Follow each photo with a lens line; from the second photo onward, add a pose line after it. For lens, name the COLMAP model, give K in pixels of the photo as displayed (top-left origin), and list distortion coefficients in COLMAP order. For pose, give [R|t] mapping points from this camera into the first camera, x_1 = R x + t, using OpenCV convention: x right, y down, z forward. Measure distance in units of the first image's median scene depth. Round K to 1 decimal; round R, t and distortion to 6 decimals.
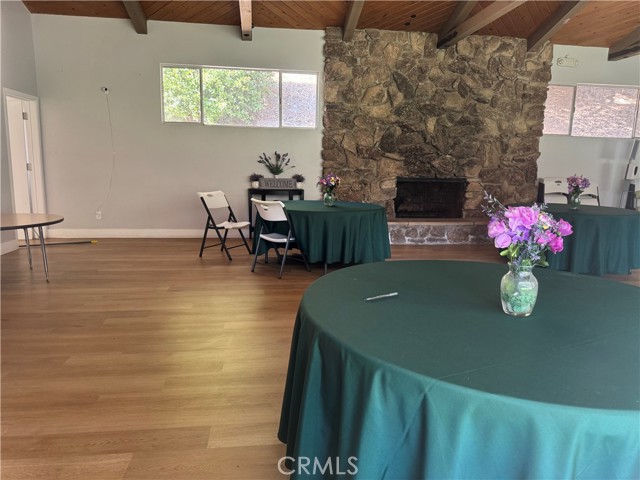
lens RADIAL K [[452.4, 0, 320.5], [0, 452.4, 241.1], [0, 0, 1]] dist [0.013066, -0.019746]
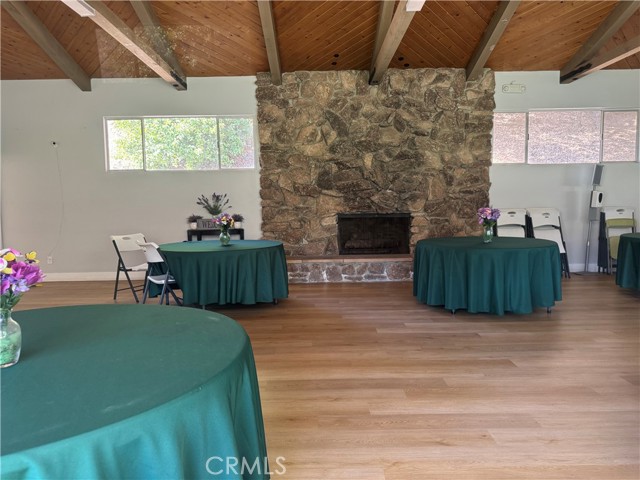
lens RADIAL K [[434.9, 0, 315.6], [0, 434.9, 241.1], [0, 0, 1]] dist [0.036594, -0.033243]
pose [[0.990672, -0.025135, -0.133933, 0.253865], [0.014674, 0.996804, -0.078528, -0.007507], [0.135479, 0.075830, 0.987874, 0.056525]]
